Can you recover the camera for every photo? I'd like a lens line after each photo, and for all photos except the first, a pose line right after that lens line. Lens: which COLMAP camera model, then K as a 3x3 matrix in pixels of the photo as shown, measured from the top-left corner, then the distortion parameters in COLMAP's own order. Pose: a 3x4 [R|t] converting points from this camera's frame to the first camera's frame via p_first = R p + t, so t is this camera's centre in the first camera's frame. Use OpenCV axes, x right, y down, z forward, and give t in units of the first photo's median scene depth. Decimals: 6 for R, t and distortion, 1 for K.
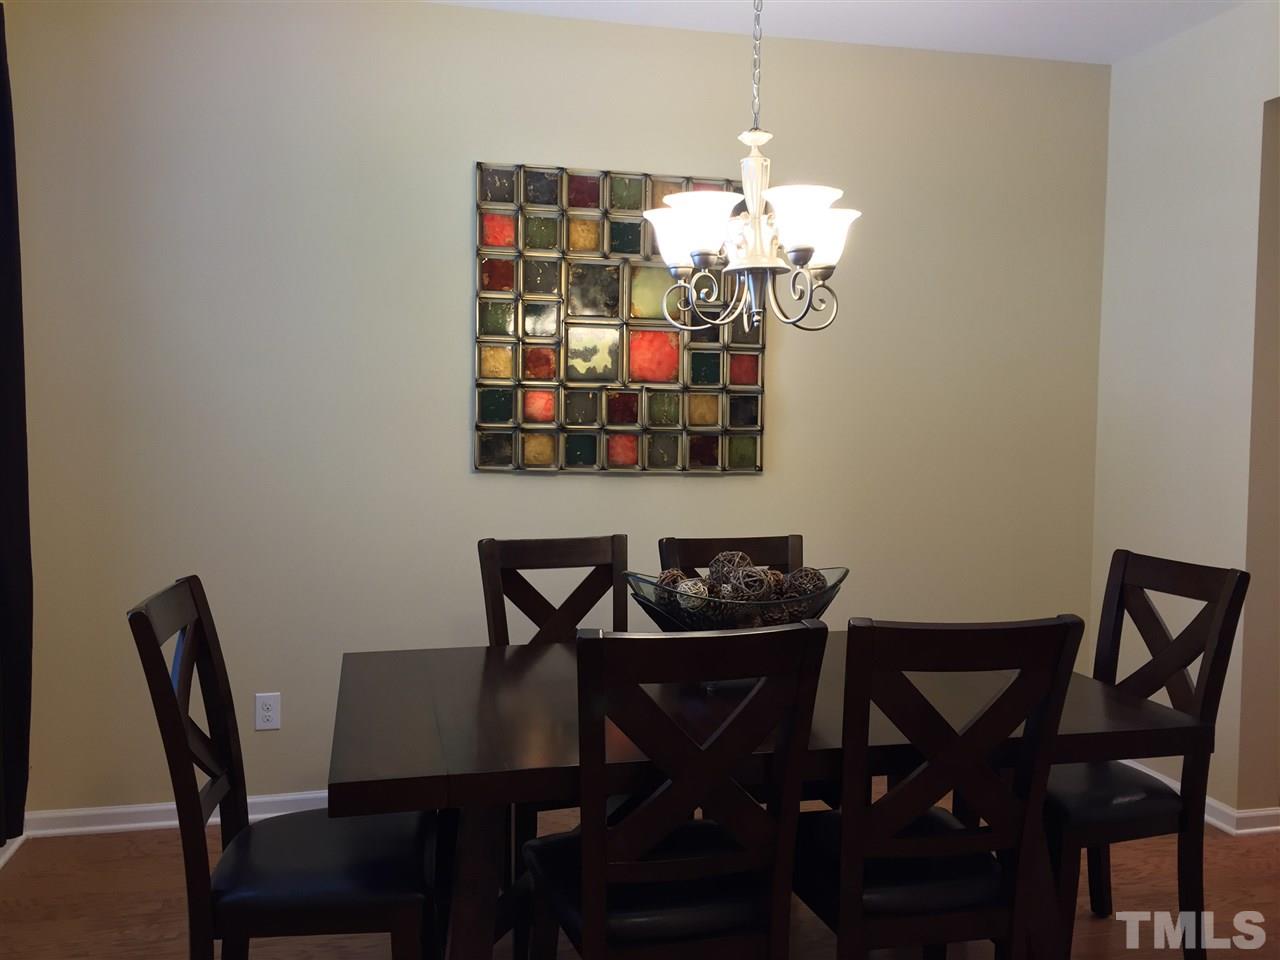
lens RADIAL K [[1029.4, 0, 641.2], [0, 1029.4, 483.9], [0, 0, 1]] dist [-0.010271, -0.004084]
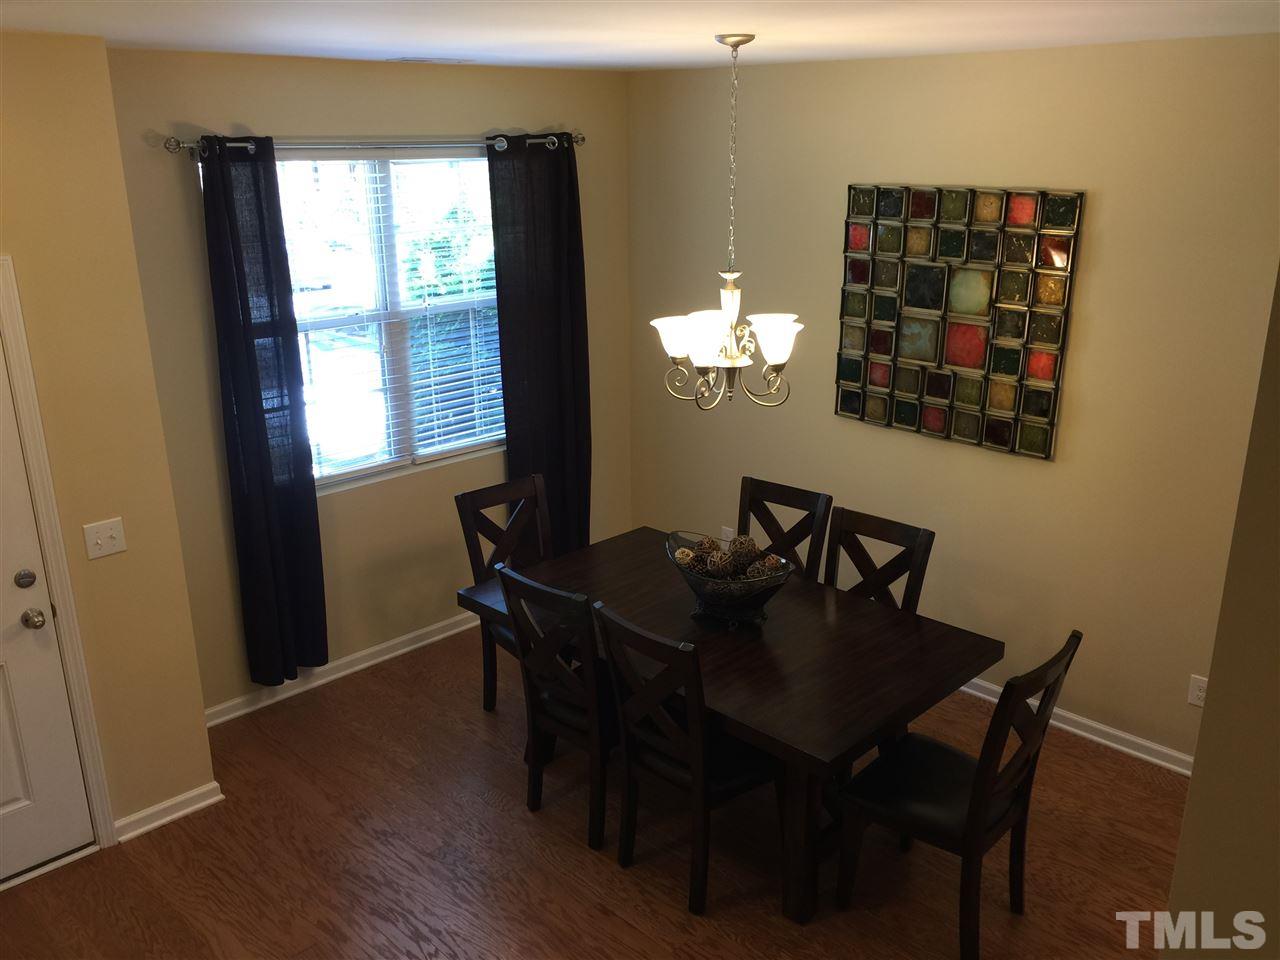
lens RADIAL K [[1092.3, 0, 639.6], [0, 1092.3, 481.7], [0, 0, 1]] dist [0.051100, -0.024452]
pose [[0.522959, 0.241078, -0.817555, 0.910138], [-0.043595, 0.965478, 0.256811, -0.289293], [0.851242, -0.098661, 0.515415, 0.021635]]
